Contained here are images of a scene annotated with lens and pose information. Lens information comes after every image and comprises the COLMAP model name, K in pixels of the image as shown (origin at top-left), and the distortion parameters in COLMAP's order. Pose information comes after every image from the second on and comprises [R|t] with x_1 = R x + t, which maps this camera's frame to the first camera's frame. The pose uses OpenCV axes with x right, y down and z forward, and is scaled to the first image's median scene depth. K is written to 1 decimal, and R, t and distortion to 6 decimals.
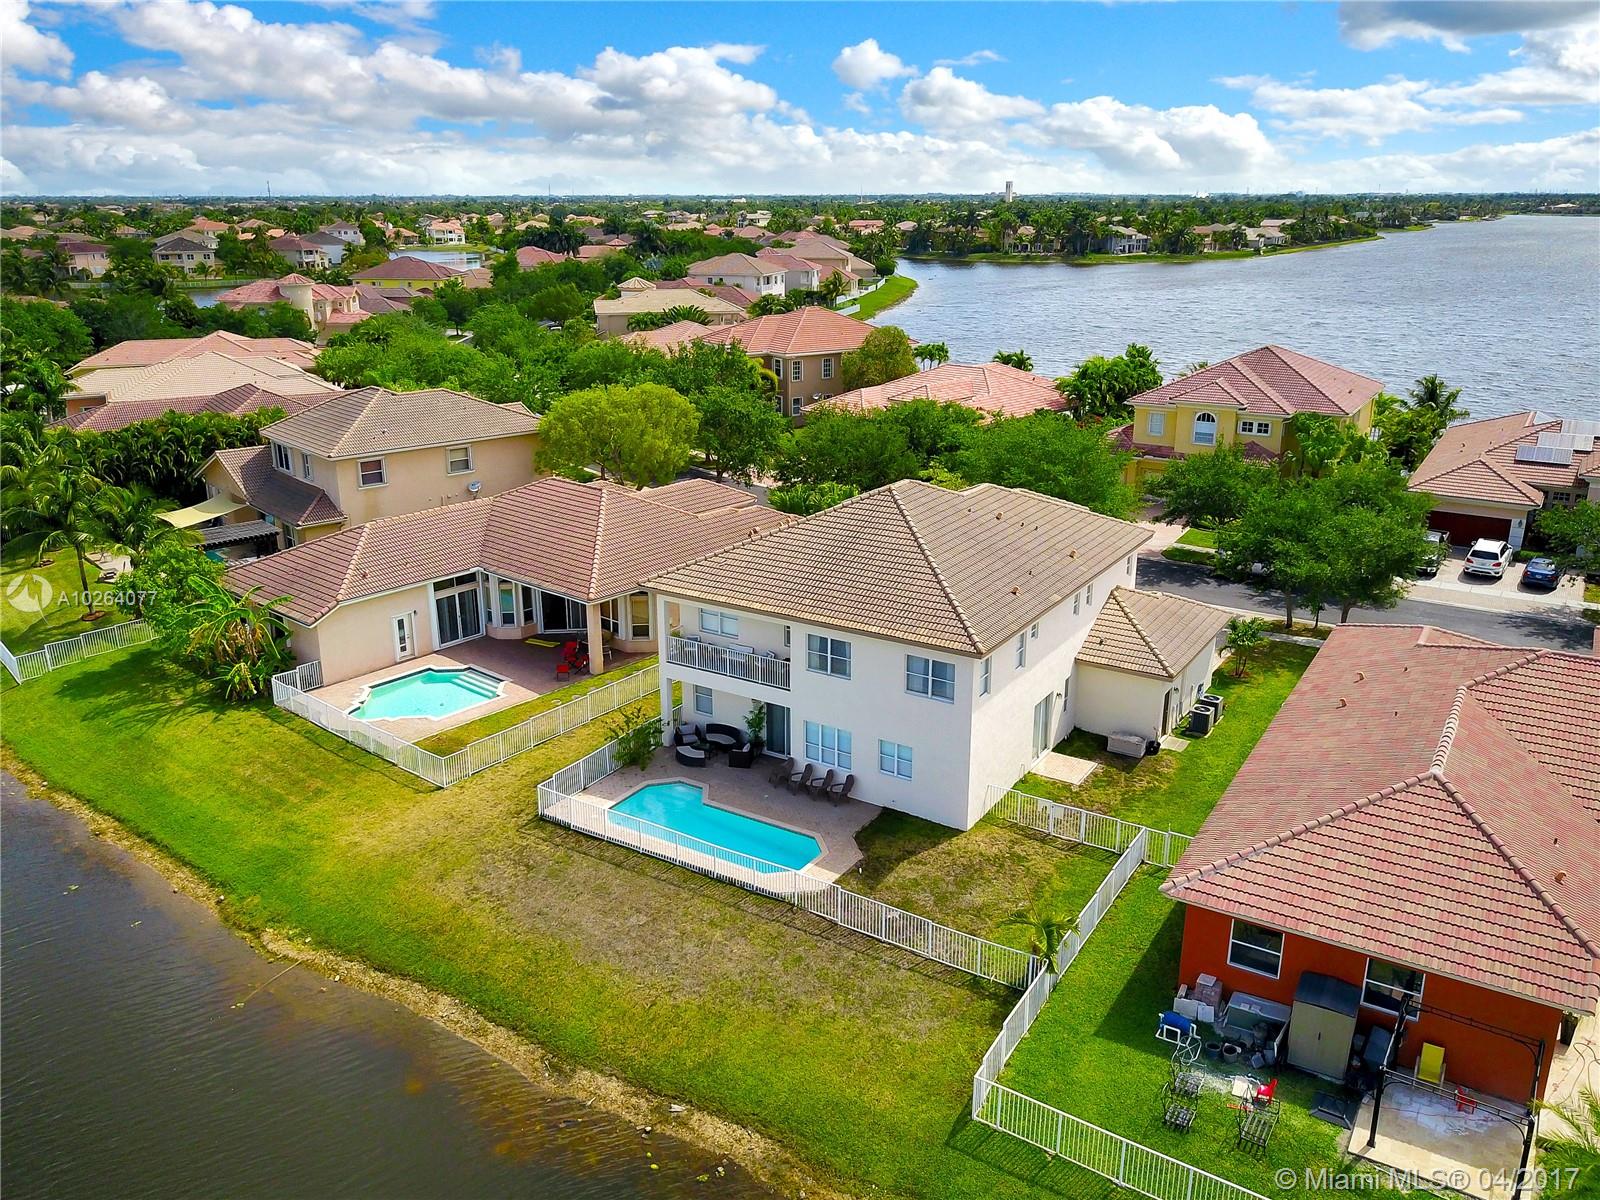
lens RADIAL K [[1284.8, 0, 800.0], [0, 1284.8, 600.0], [0, 0, 1]] dist [0.010066, 0.011437]
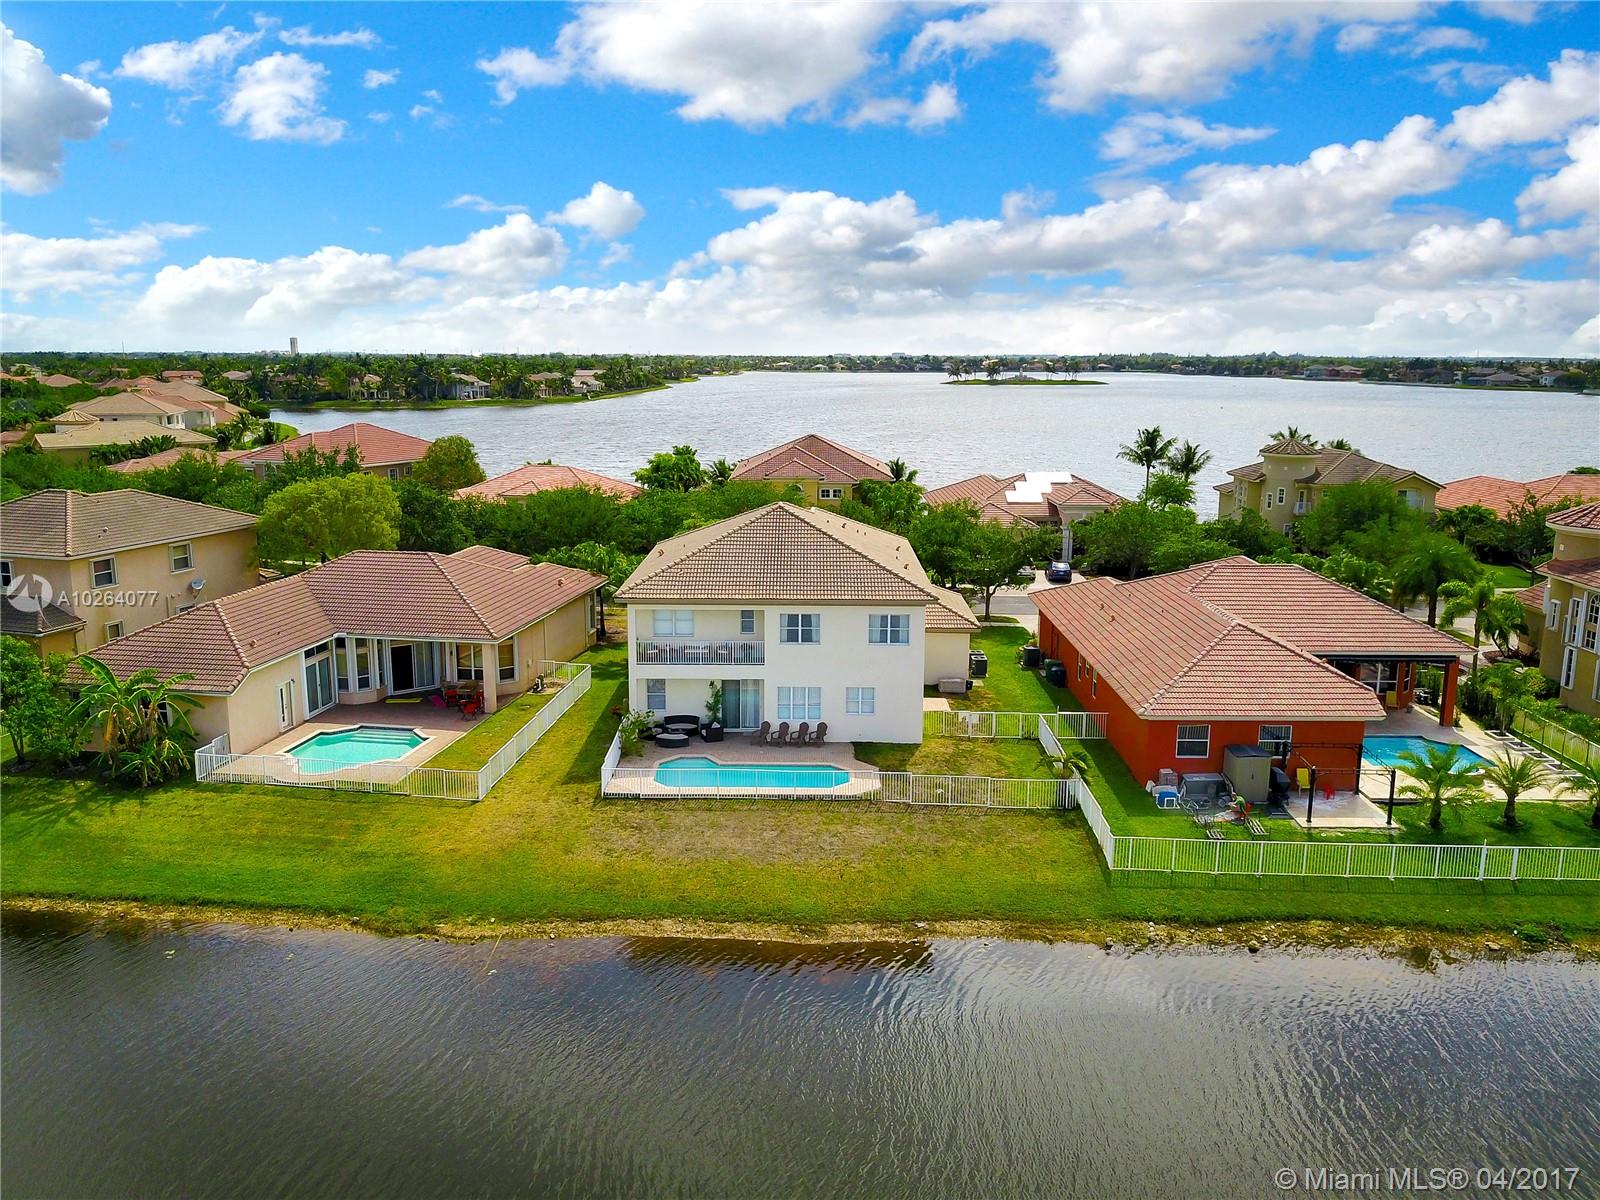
lens RADIAL K [[1284.8, 0, 800.0], [0, 1284.8, 600.0], [0, 0, 1]] dist [0.010066, 0.011437]
pose [[0.845487, -0.095040, 0.525470, -0.522836], [0.157658, 0.984596, -0.075594, 0.091749], [-0.510191, 0.146759, 0.847447, -0.055902]]
